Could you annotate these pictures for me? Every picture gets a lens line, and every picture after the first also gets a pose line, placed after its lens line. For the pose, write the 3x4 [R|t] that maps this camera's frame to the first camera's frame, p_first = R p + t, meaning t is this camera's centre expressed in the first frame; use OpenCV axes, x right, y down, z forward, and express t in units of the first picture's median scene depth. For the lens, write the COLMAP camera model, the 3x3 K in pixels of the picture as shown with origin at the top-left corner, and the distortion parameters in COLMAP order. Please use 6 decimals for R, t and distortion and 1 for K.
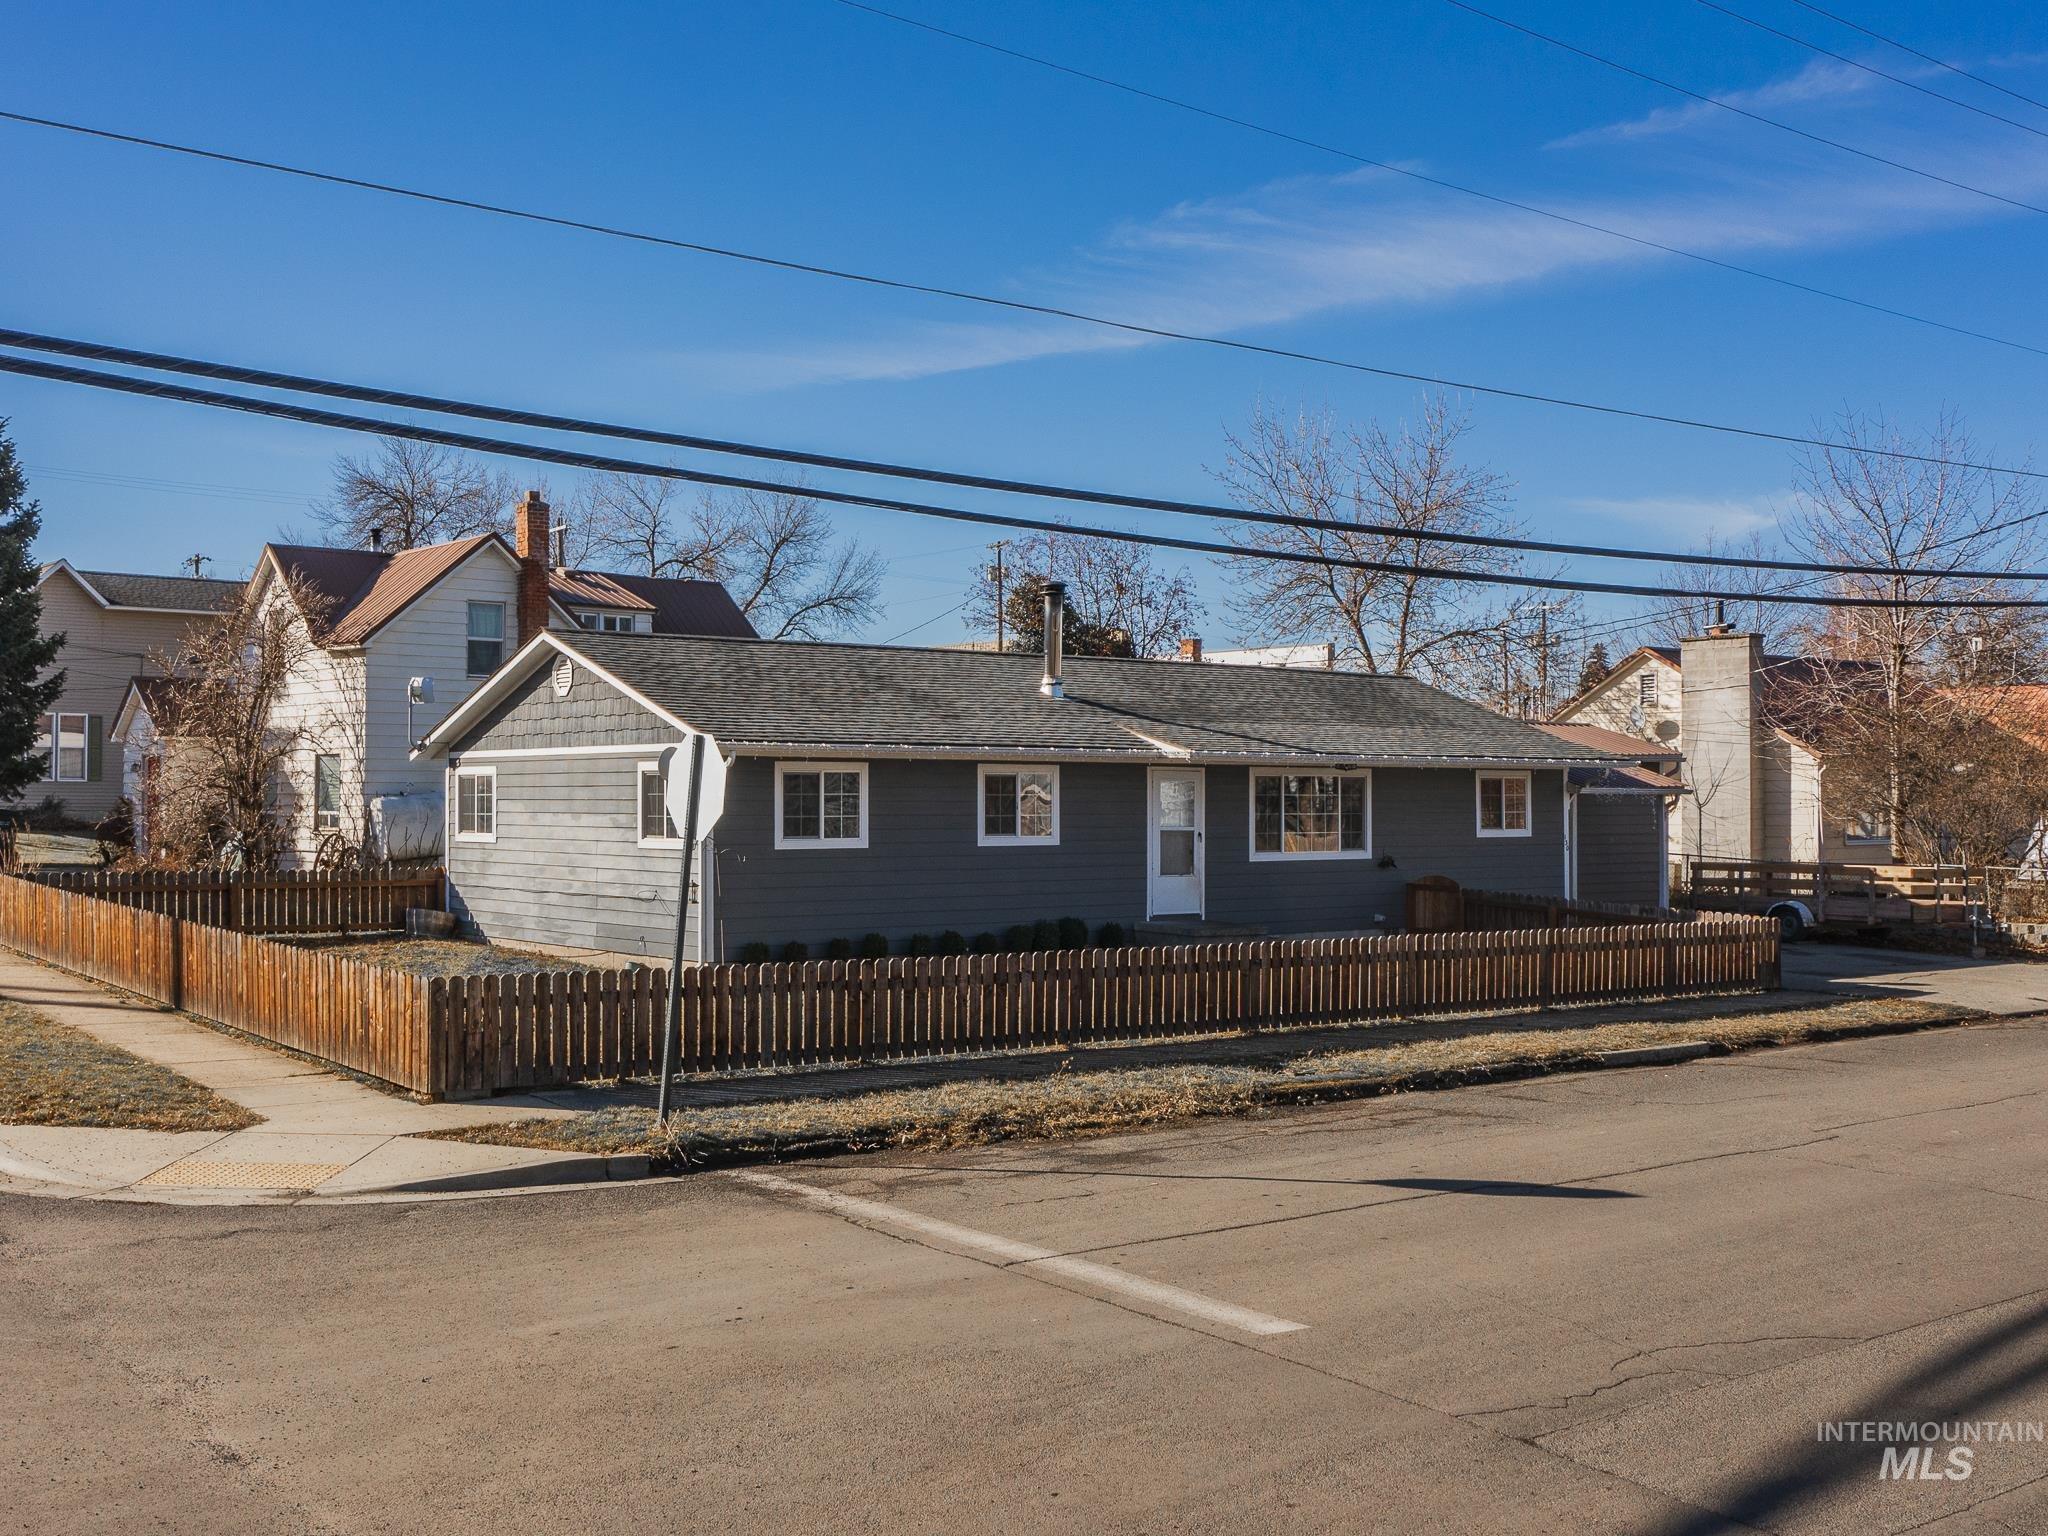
lens RADIAL K [[2175.4, 0, 1016.3], [0, 2175.4, 770.3], [0, 0, 1]] dist [-0.013297, 0.000000]
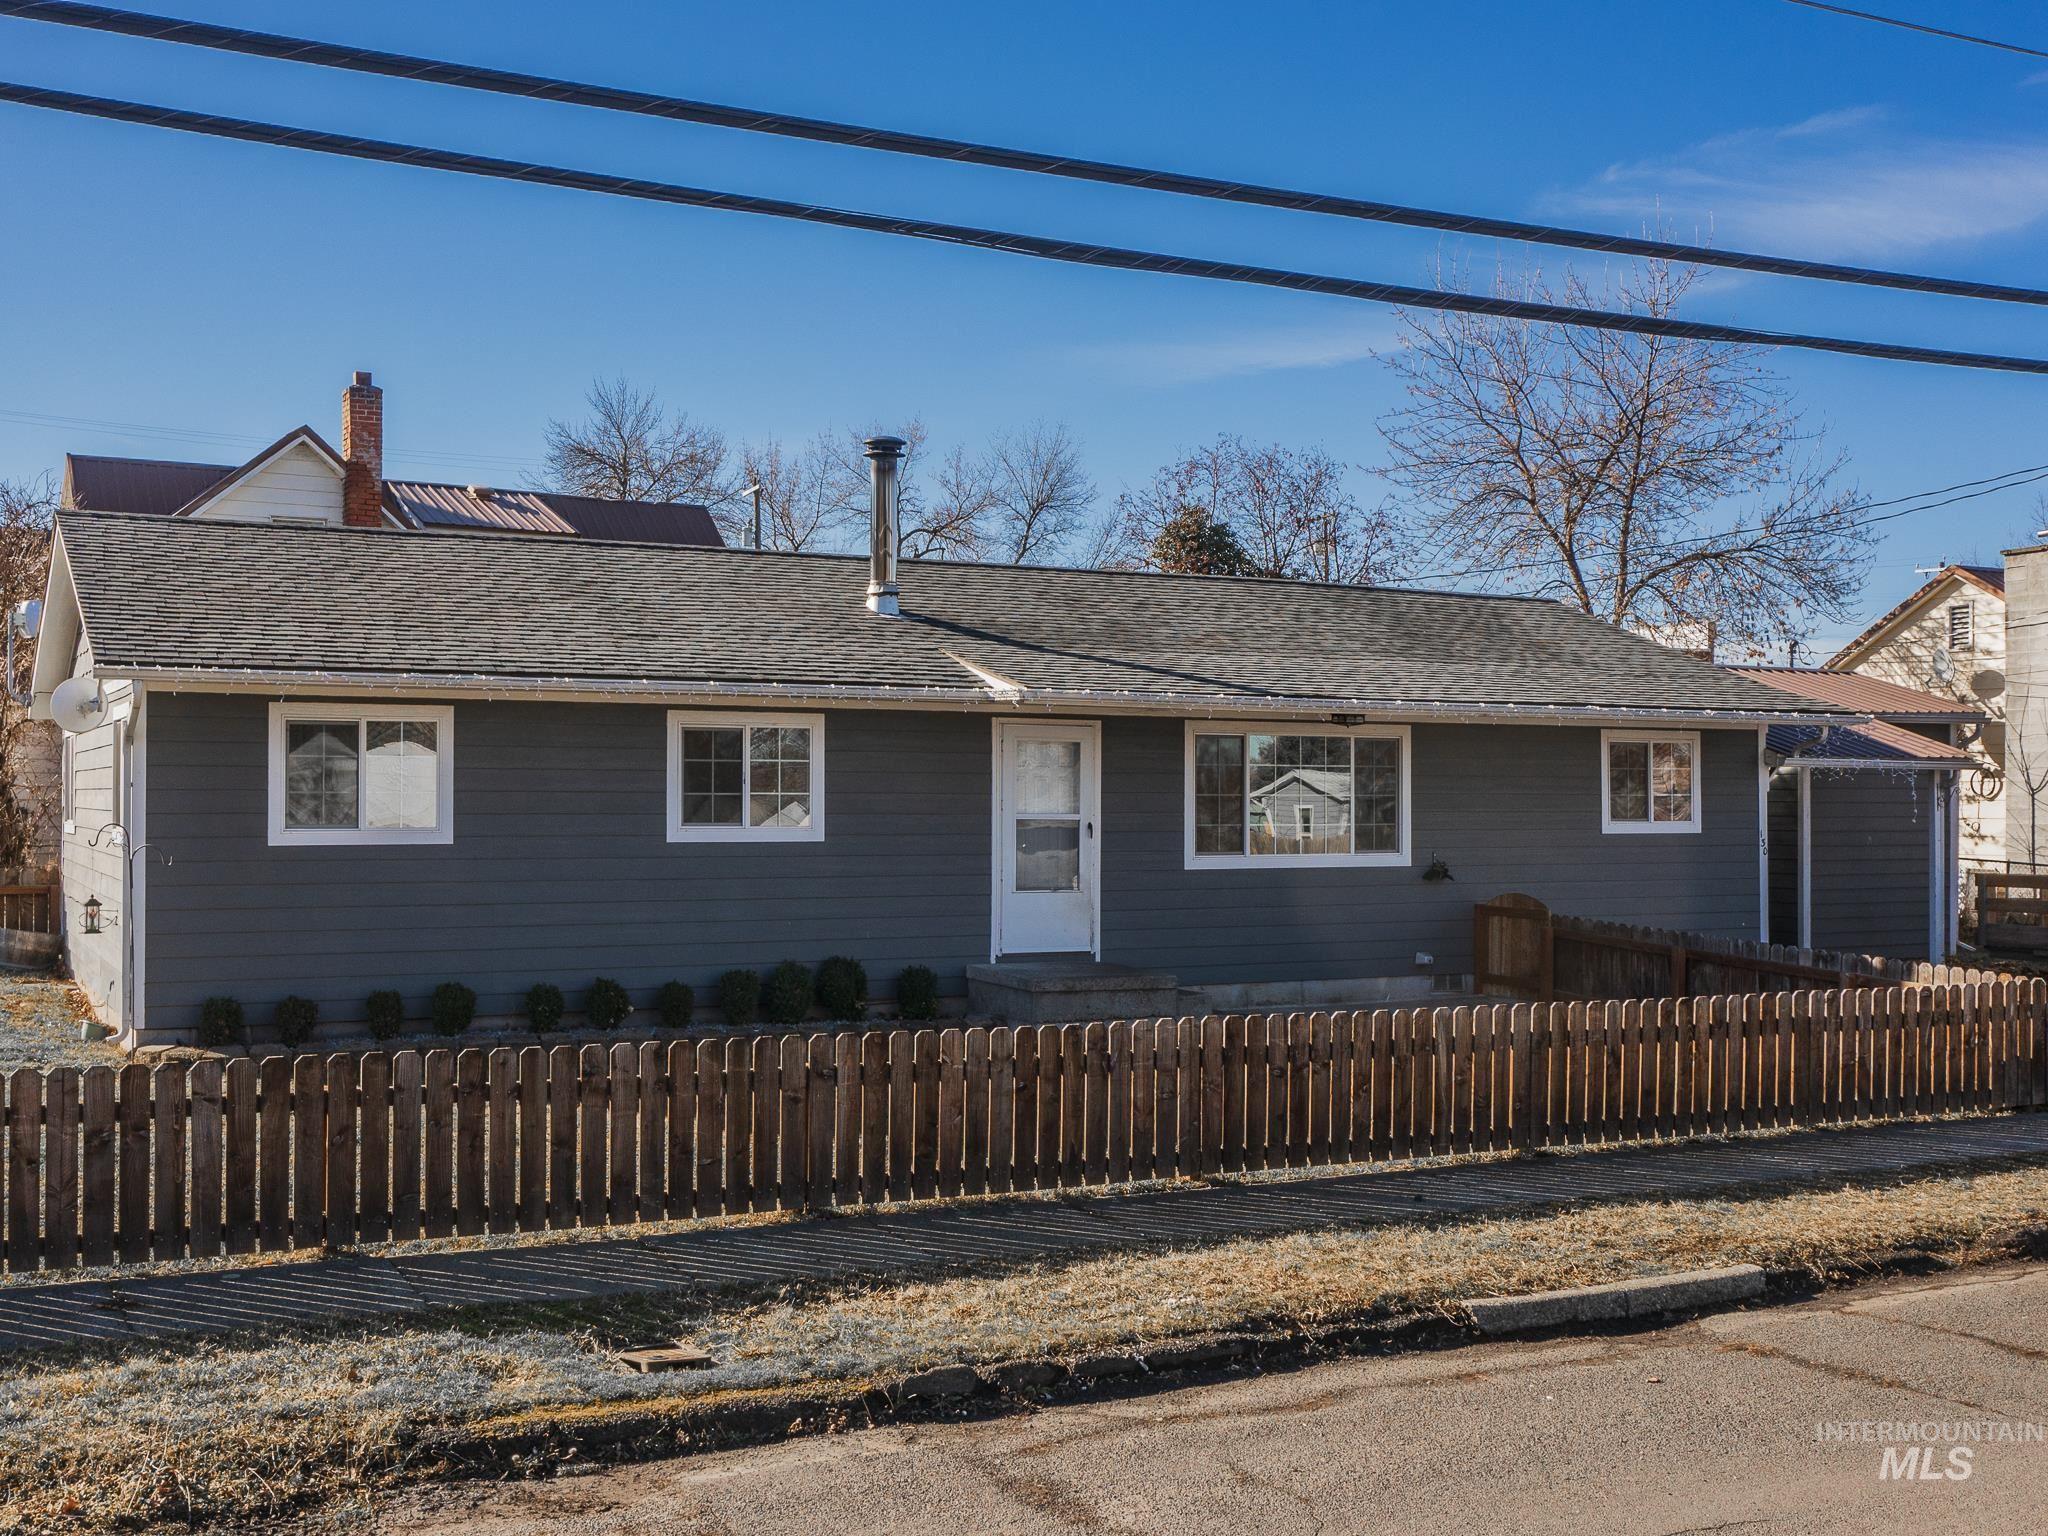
lens RADIAL K [[2175.4, 0, 1026.1], [0, 2175.4, 764.2], [0, 0, 1]] dist [-0.013297, 0.000000]
pose [[0.982836, -0.001161, -0.184477, 0.179257], [0.000779, 0.999997, -0.002144, 0.012636], [0.184479, 0.001963, 0.982834, 0.368533]]
